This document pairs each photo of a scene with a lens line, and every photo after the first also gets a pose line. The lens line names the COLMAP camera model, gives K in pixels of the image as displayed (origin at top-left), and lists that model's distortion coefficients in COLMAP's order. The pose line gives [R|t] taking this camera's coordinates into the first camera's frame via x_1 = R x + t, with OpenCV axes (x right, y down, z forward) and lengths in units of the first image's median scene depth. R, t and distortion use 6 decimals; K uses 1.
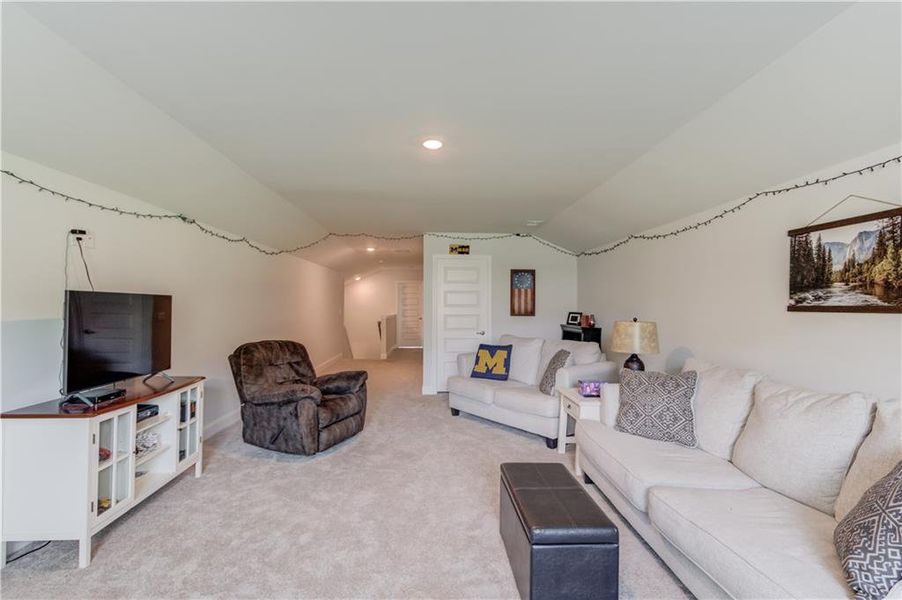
lens RADIAL K [[433.6, 0, 451.3], [0, 433.6, 302.7], [0, 0, 1]] dist [-0.018298, 0.012535]
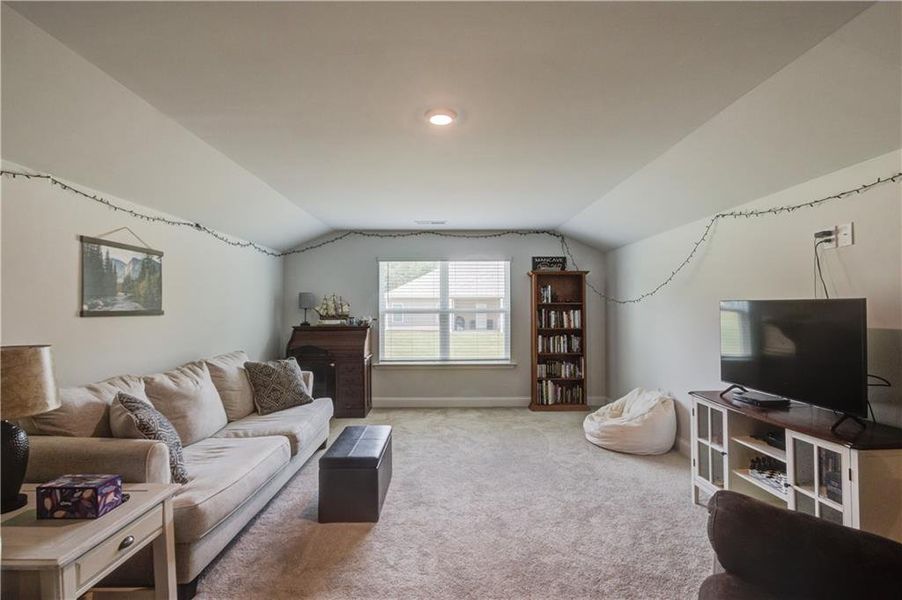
lens RADIAL K [[433.6, 0, 451.3], [0, 433.6, 302.7], [0, 0, 1]] dist [-0.018298, 0.012535]
pose [[-0.999542, -0.003432, 0.030055, -0.105881], [-0.004087, 0.999755, -0.021760, 0.006622], [-0.029973, -0.021873, -0.999311, 2.172240]]
